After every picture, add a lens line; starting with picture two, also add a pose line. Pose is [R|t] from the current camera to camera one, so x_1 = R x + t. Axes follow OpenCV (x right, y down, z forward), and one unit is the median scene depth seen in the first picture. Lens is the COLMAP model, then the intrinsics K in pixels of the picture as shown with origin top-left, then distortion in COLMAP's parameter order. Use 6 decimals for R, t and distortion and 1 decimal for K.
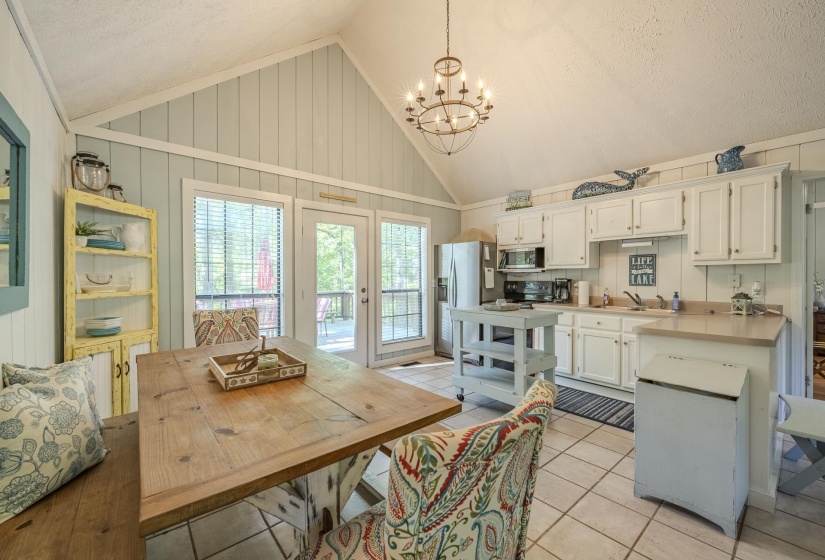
lens RADIAL K [[333.9, 0, 411.7], [0, 333.9, 280.6], [0, 0, 1]] dist [0.000510, -0.000038]
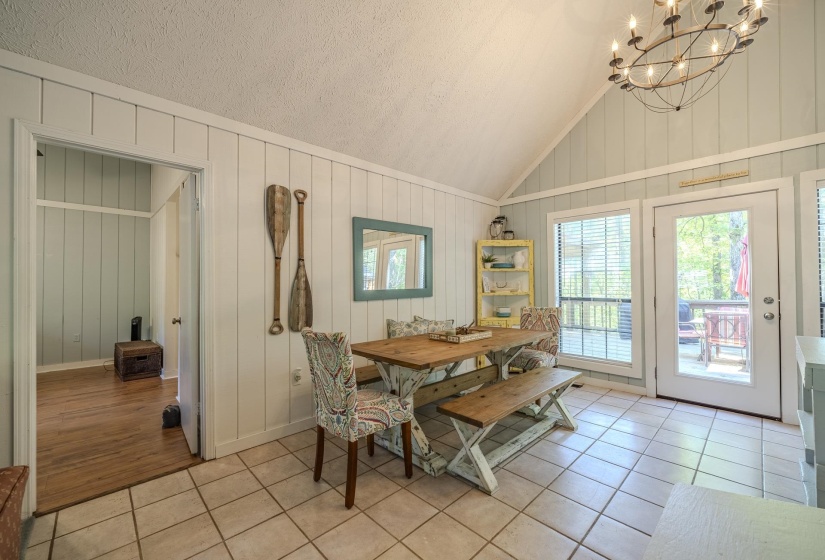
lens RADIAL K [[333.9, 0, 411.7], [0, 333.9, 280.6], [0, 0, 1]] dist [0.000510, -0.000038]
pose [[0.058819, -0.013576, -0.998176, 0.740855], [0.002121, 0.999907, -0.013474, -0.005258], [0.998266, -0.001325, 0.058843, 0.368693]]
